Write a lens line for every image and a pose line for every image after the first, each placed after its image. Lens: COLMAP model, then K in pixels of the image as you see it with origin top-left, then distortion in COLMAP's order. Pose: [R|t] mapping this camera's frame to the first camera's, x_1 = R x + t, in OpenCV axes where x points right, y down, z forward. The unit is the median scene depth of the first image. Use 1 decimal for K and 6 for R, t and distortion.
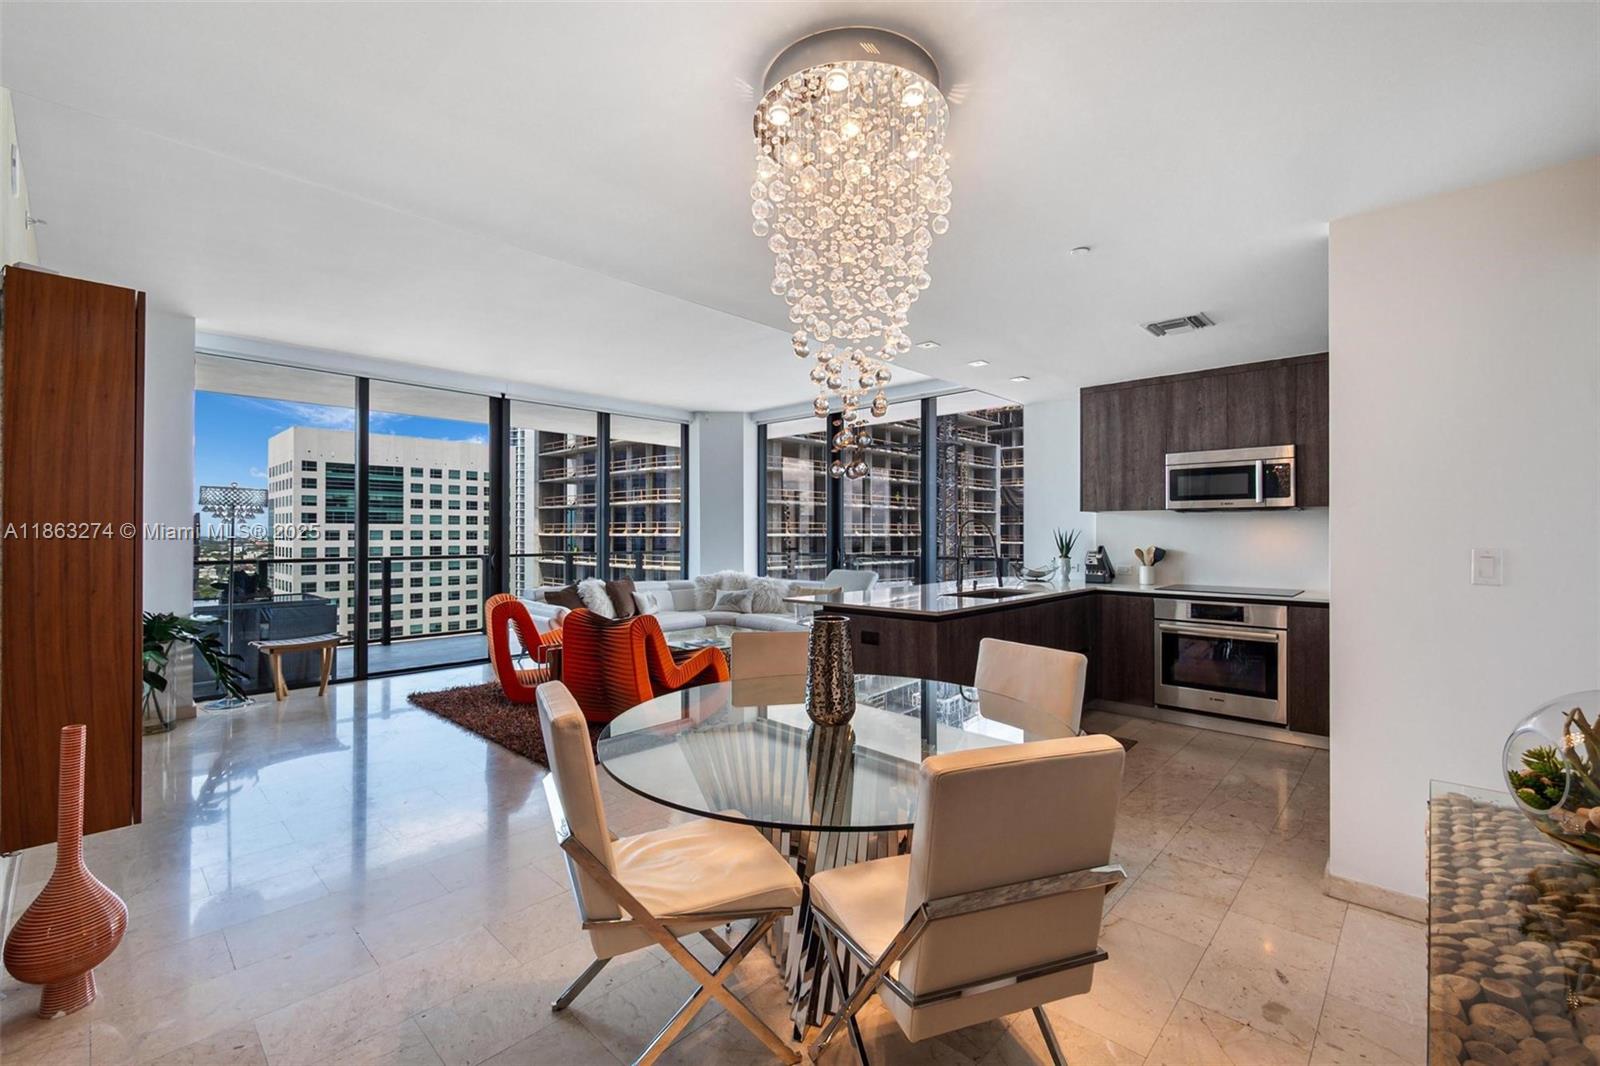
lens RADIAL K [[646.9, 0, 800.0], [0, 646.9, 533.0], [0, 0, 1]] dist [-0.000468, 0.000093]
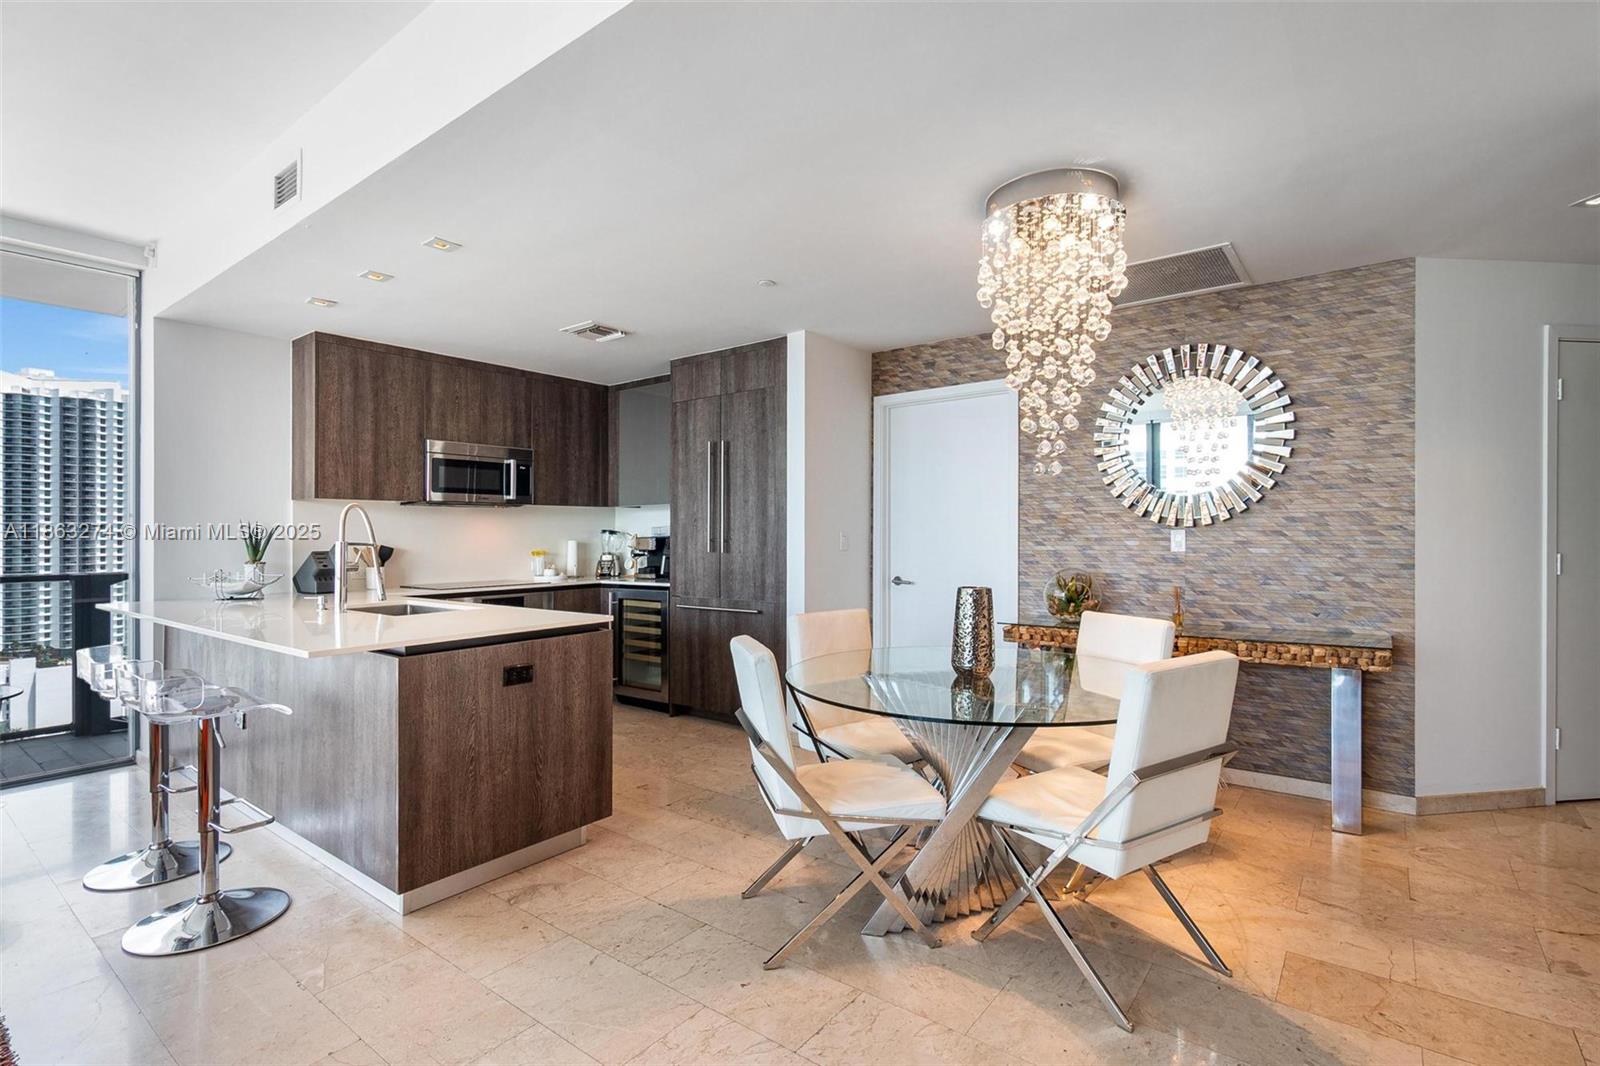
lens RADIAL K [[761.5, 0, 800.0], [0, 761.5, 533.0], [0, 0, 1]] dist [0.000198, 0.000009]
pose [[-0.117417, -0.003420, 0.993077, -0.532808], [0.001785, 0.999992, 0.003655, 0.004634], [-0.993081, 0.002202, -0.117410, 0.594606]]
